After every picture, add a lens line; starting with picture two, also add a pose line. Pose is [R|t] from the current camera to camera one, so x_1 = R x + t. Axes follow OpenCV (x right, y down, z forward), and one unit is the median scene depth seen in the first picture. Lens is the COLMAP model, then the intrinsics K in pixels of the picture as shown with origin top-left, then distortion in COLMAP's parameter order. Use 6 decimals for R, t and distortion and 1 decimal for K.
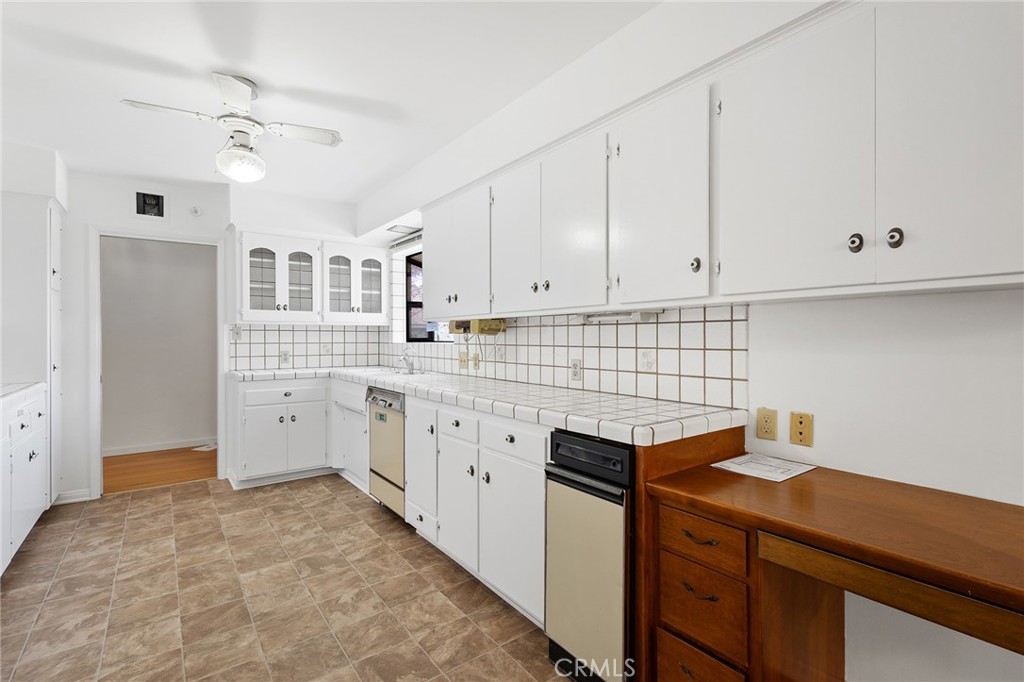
lens RADIAL K [[472.6, 0, 511.3], [0, 472.6, 337.8], [0, 0, 1]] dist [0.008710, -0.002099]
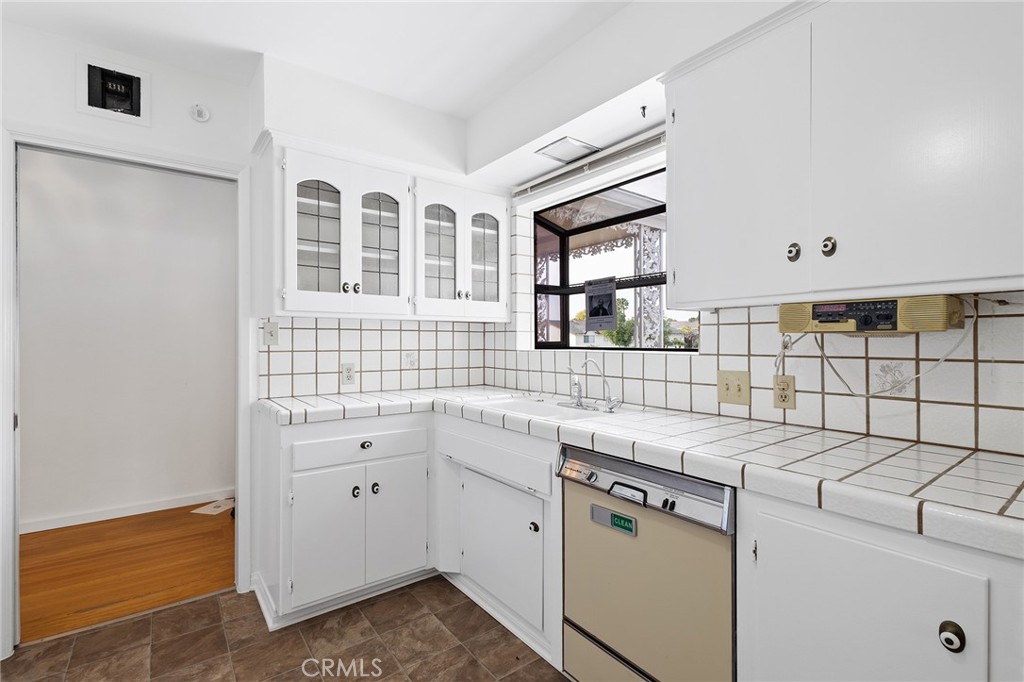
lens RADIAL K [[472.6, 0, 510.8], [0, 472.6, 341.8], [0, 0, 1]] dist [0.008710, -0.002099]
pose [[0.999993, 0.003604, 0.000416, -0.282476], [-0.003602, 0.999989, -0.003039, 0.001291], [-0.000426, 0.003037, 0.999995, 0.418323]]
